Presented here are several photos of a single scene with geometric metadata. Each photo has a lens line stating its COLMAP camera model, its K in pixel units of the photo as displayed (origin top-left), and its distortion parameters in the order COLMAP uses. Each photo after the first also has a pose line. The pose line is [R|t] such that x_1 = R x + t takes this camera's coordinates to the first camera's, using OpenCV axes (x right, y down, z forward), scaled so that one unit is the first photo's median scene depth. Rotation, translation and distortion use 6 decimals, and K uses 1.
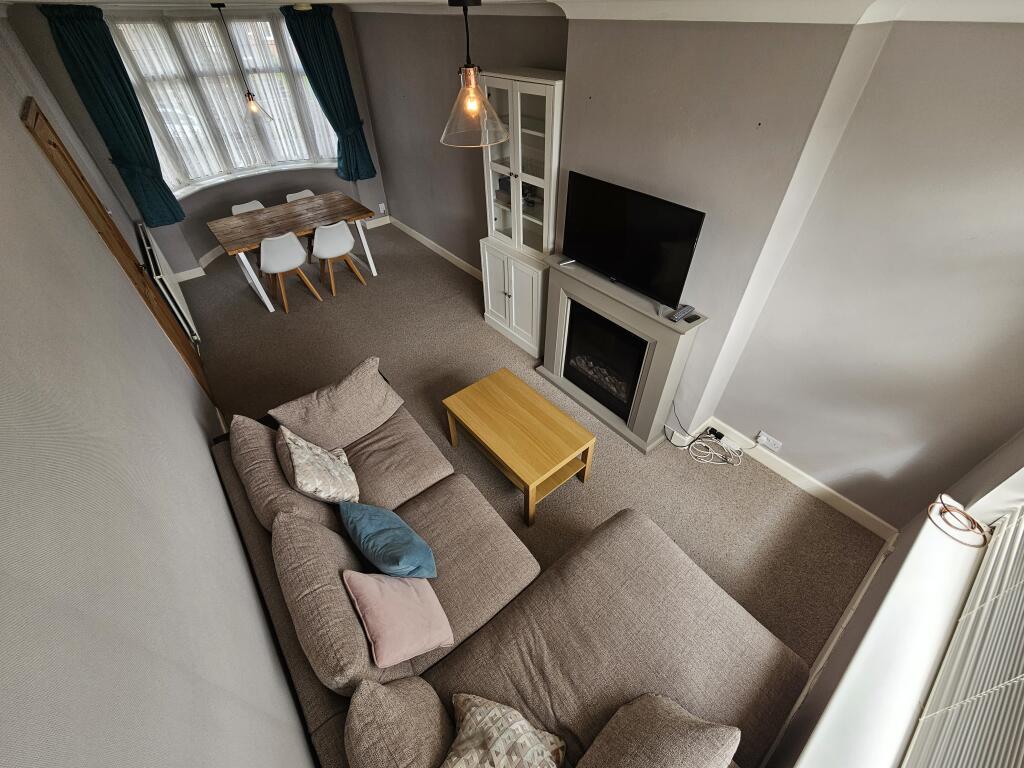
lens RADIAL K [[421.3, 0, 509.8], [0, 421.3, 377.8], [0, 0, 1]] dist [0.002743, 0.000475]
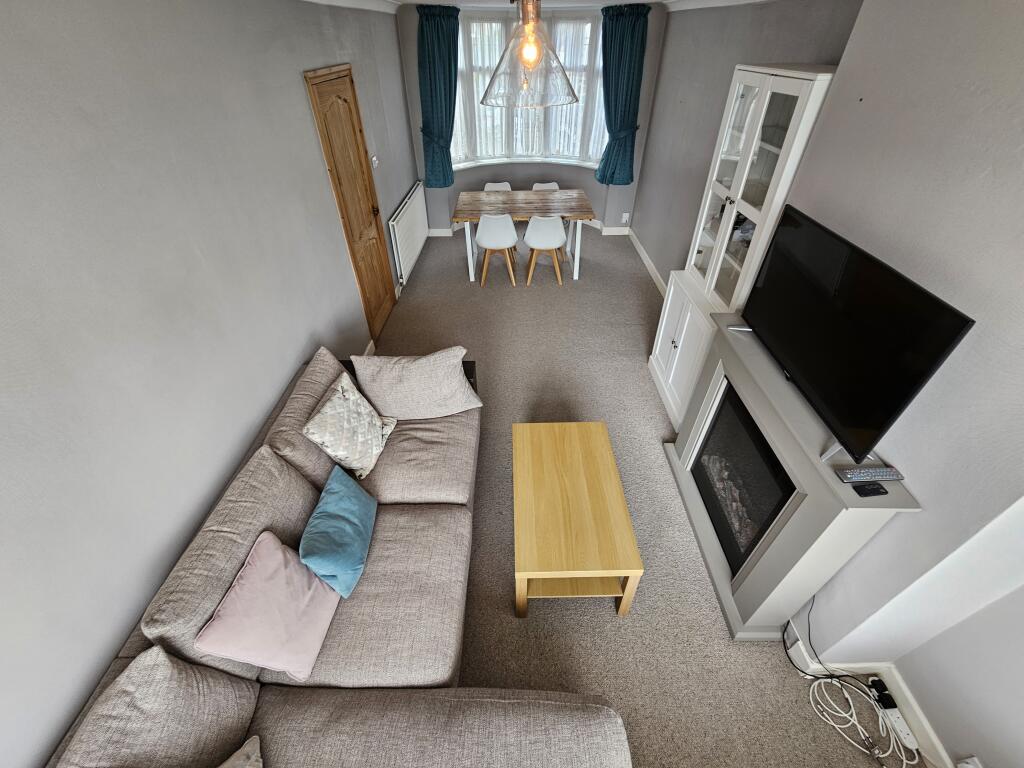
lens RADIAL K [[422.0, 0, 514.7], [0, 422.0, 376.6], [0, 0, 1]] dist [0.001404, -0.000872]
pose [[0.781536, 0.399596, -0.479088, 0.189667], [-0.417086, 0.905760, 0.075080, -0.086264], [0.463940, 0.141143, 0.874550, 0.194876]]
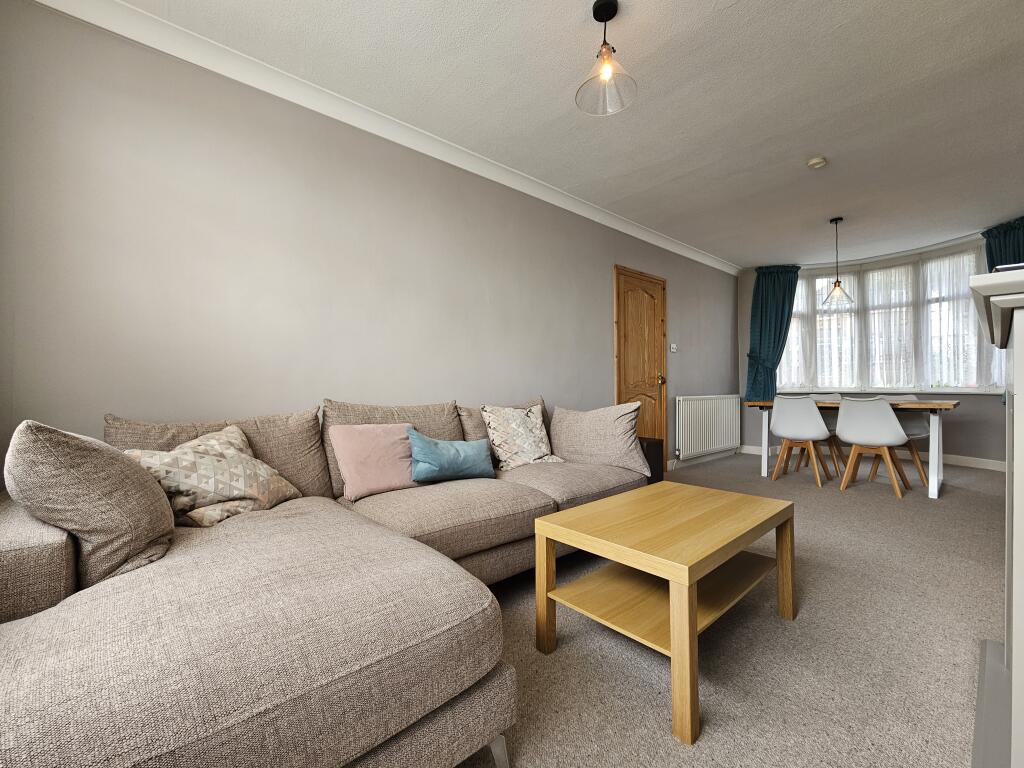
lens RADIAL K [[420.8, 0, 511.3], [0, 420.8, 379.8], [0, 0, 1]] dist [0.000605, -0.000343]
pose [[0.035761, -0.006673, -0.999338, 0.481774], [-0.655575, 0.754592, -0.028498, 0.103816], [0.754283, 0.656160, 0.022610, 0.584271]]
